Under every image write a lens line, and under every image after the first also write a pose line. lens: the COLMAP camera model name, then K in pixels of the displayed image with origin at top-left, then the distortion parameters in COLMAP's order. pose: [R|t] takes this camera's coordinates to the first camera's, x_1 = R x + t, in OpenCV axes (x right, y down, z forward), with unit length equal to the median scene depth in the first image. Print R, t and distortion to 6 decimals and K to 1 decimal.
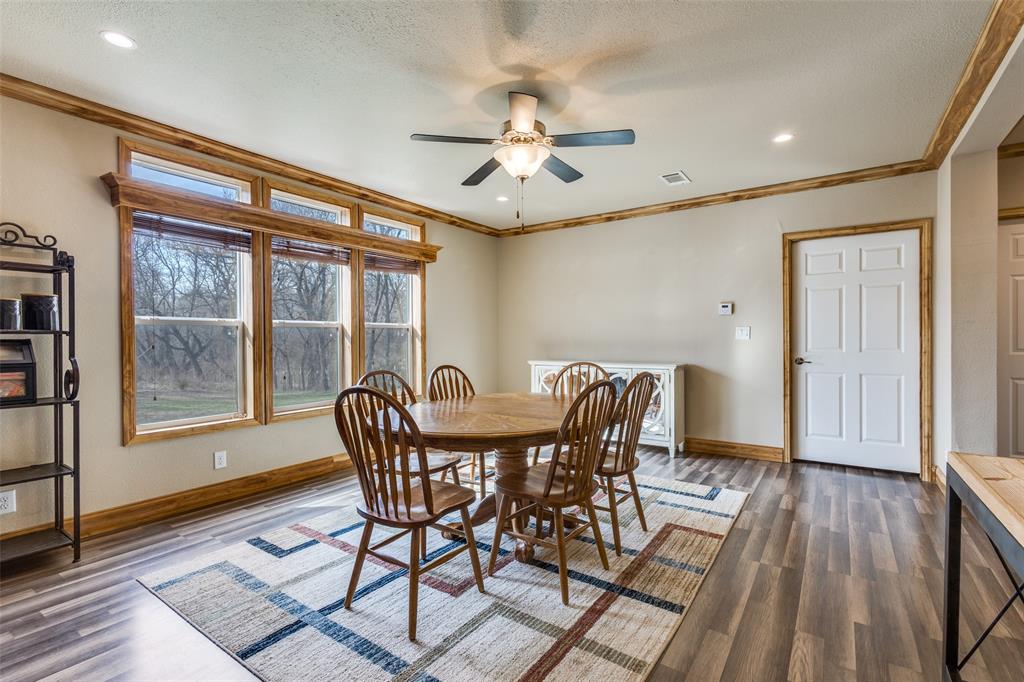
lens RADIAL K [[477.0, 0, 513.3], [0, 477.0, 342.5], [0, 0, 1]] dist [0.003346, -0.000065]
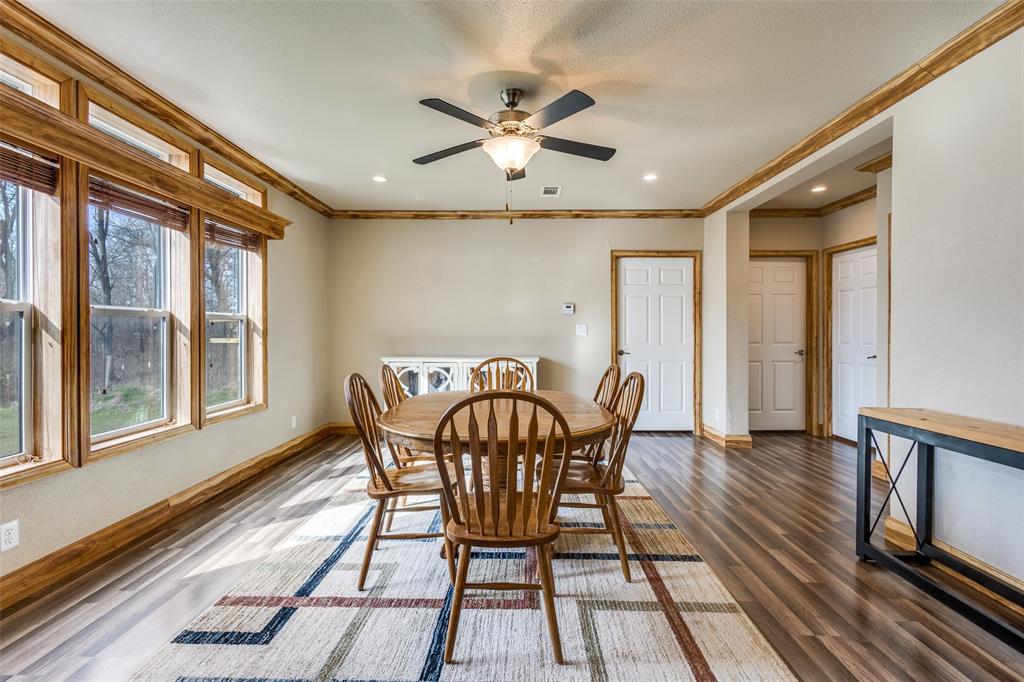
lens RADIAL K [[472.4, 0, 518.5], [0, 472.4, 336.2], [0, 0, 1]] dist [0.002002, -0.000021]
pose [[0.827466, 0.001676, 0.561514, -0.380956], [-0.000450, 0.999997, -0.002321, -0.001825], [-0.561516, 0.001668, 0.827464, 0.140604]]
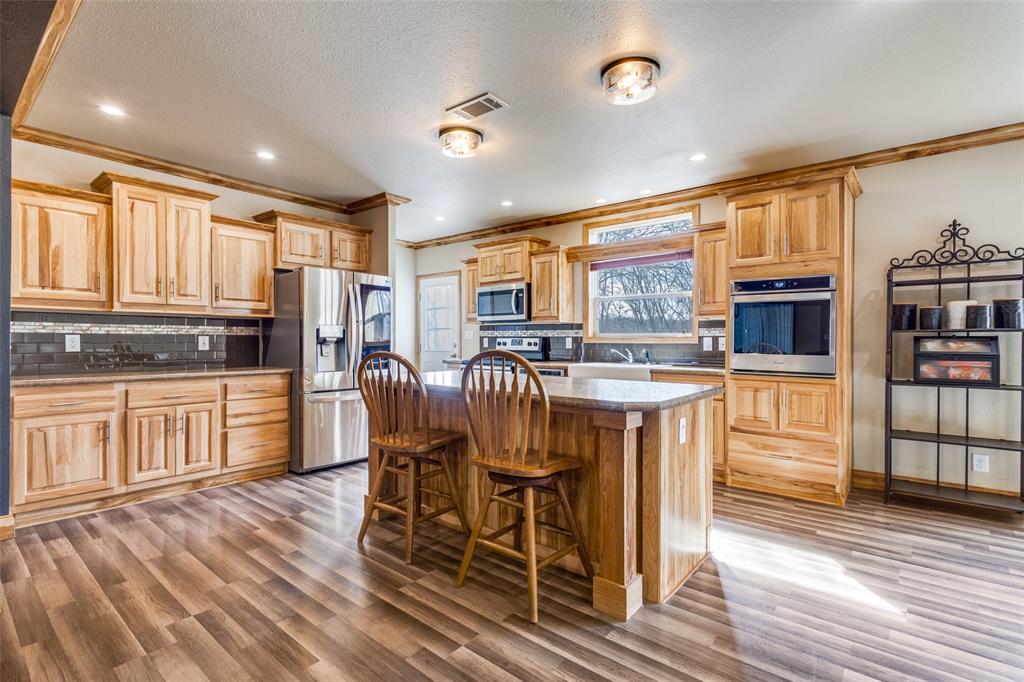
lens RADIAL K [[477.0, 0, 513.3], [0, 477.0, 342.5], [0, 0, 1]] dist [0.003346, -0.000065]
pose [[-0.091876, 0.010997, -0.995710, 0.221884], [-0.006886, 0.999908, 0.011678, 0.002585], [0.995747, 0.007929, -0.091792, -0.089571]]
